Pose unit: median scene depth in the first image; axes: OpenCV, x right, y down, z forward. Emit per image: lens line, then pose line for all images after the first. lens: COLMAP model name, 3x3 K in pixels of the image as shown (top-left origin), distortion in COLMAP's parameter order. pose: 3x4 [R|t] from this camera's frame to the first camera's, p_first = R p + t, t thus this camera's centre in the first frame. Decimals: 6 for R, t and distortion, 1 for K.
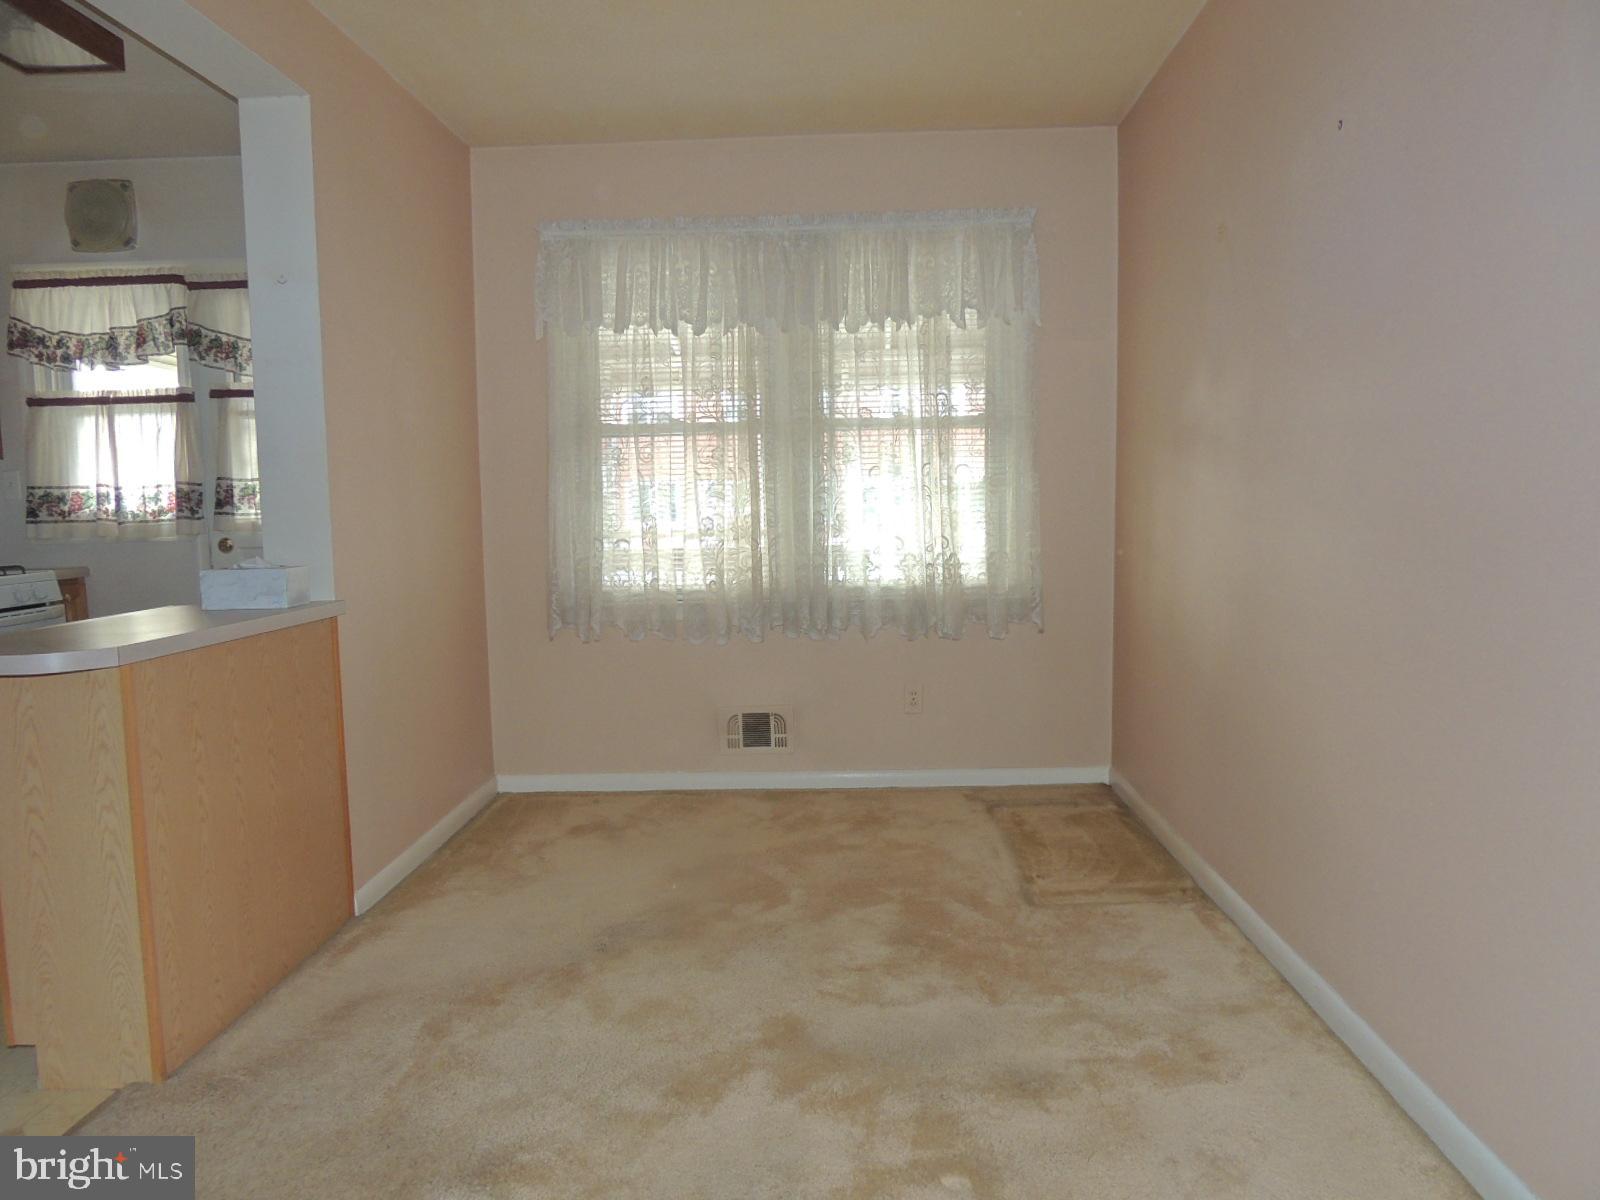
lens RADIAL K [[1150.3, 0, 808.4], [0, 1150.3, 608.9], [0, 0, 1]] dist [-0.010827, -0.014655]
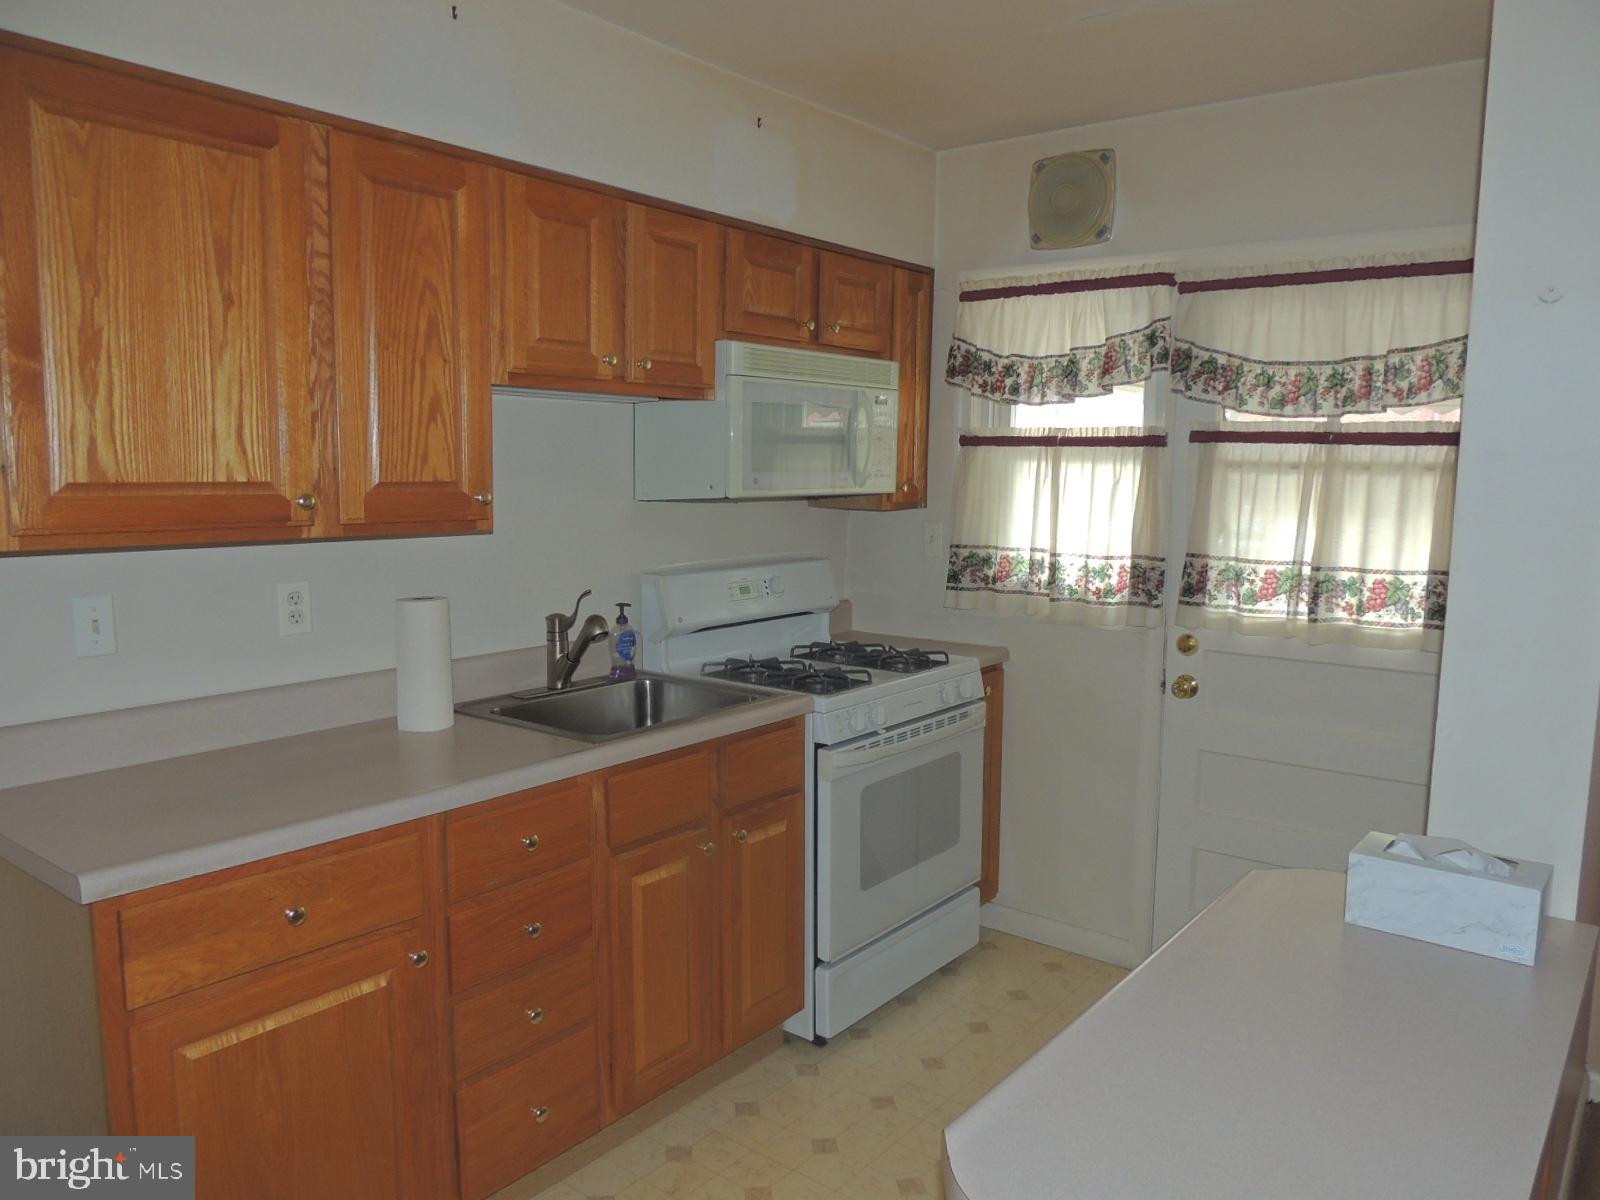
lens RADIAL K [[1150.3, 0, 794.9], [0, 1150.3, 602.3], [0, 0, 1]] dist [-0.010827, -0.014655]
pose [[0.801515, 0.103687, -0.588917, -0.285561], [-0.086312, 0.994599, 0.057643, -0.104250], [0.591713, 0.004629, 0.806136, 0.268631]]
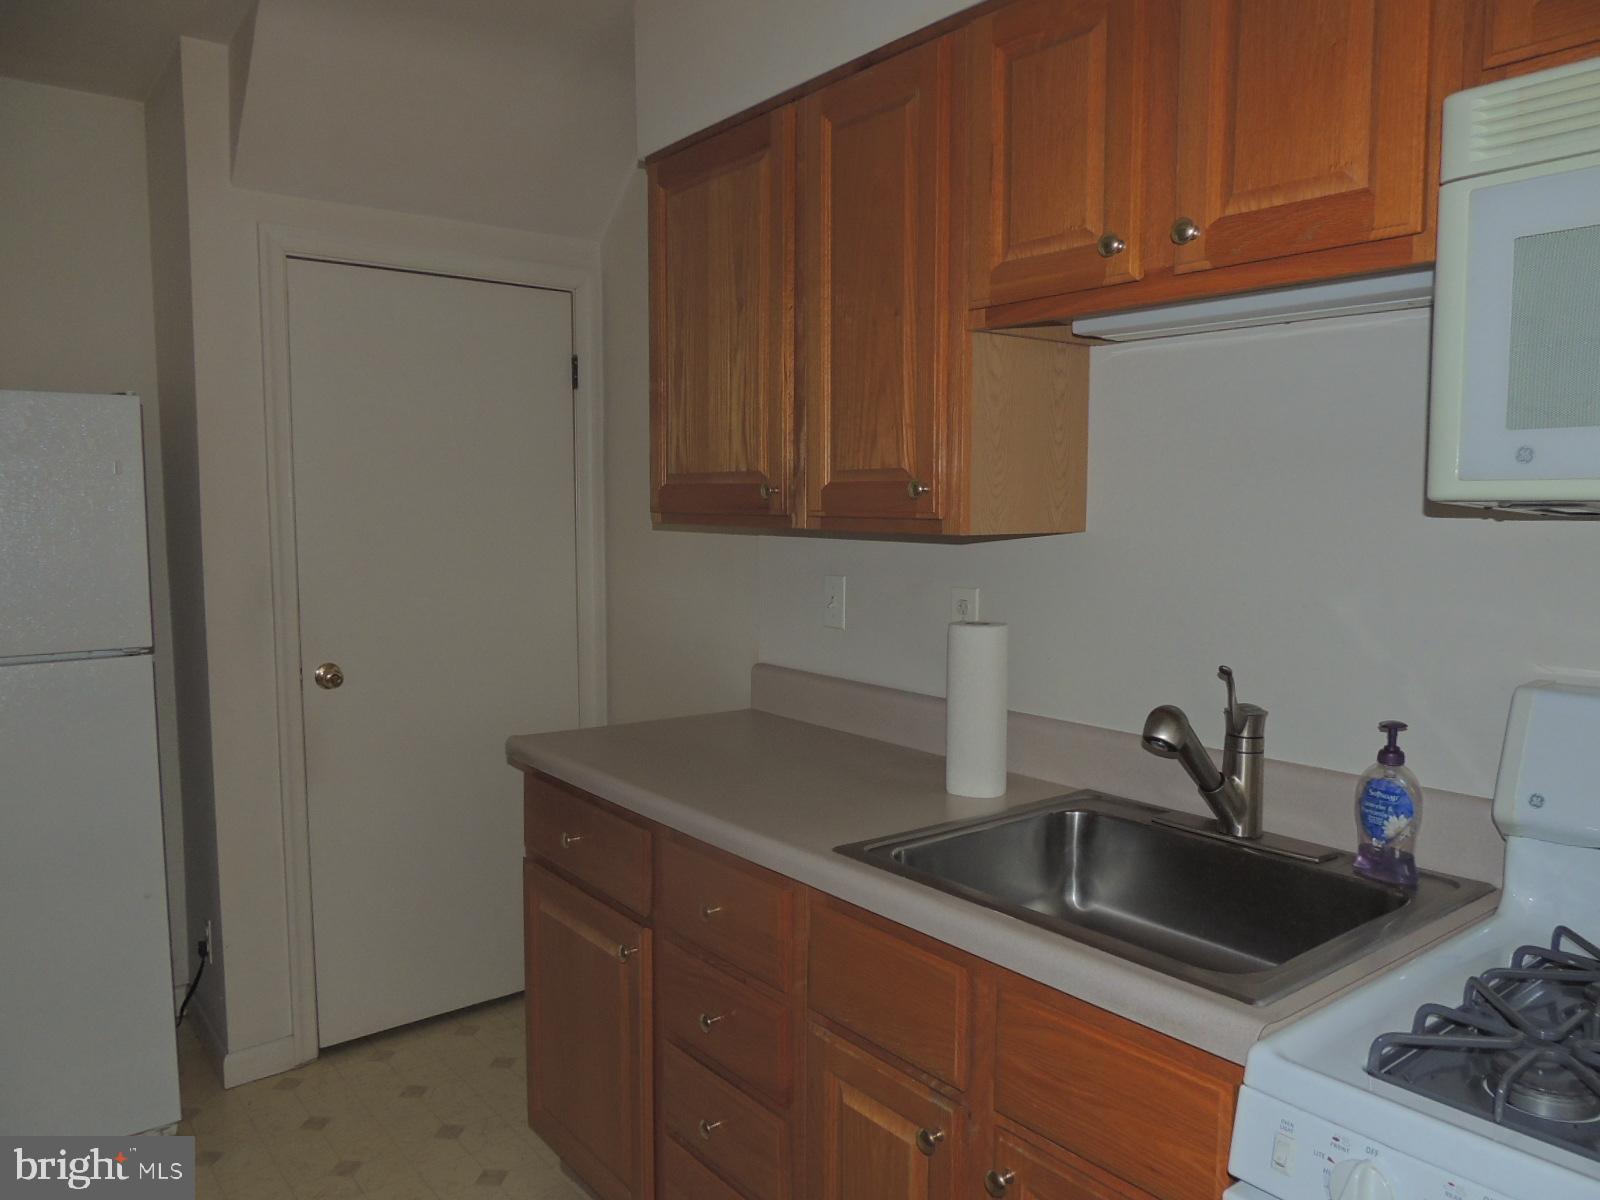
lens RADIAL K [[1150.3, 0, 803.5], [0, 1150.3, 605.3], [0, 0, 1]] dist [-0.010827, -0.014655]
pose [[-0.763247, 0.073829, -0.641874, -0.425836], [-0.051661, 0.983296, 0.174529, -0.135202], [0.644038, 0.166368, -0.746684, 0.855439]]
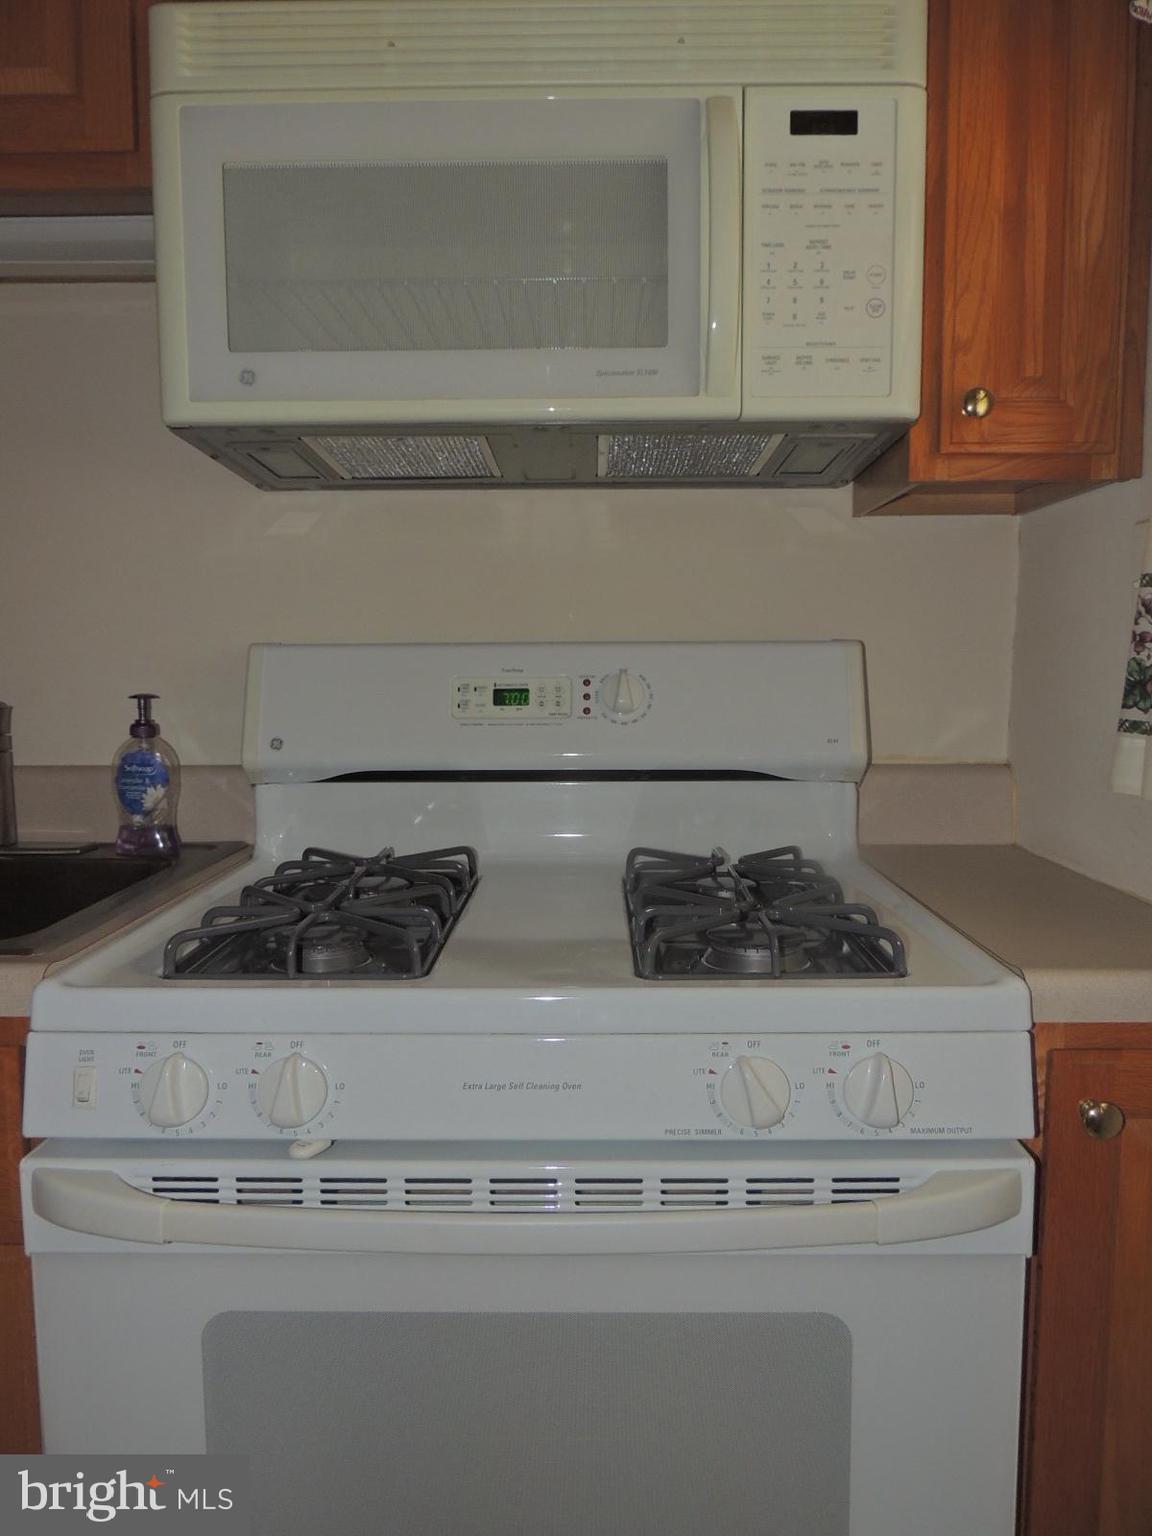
lens RADIAL K [[1104.3, 0, 577.6], [0, 1104.3, 755.1], [0, 0, 1]] dist [-0.010827, -0.014655]
pose [[0.011616, 0.114416, -0.993365, -0.447004], [-0.094056, 0.989152, 0.112831, -0.086272], [0.995499, 0.092122, 0.022252, 0.843444]]
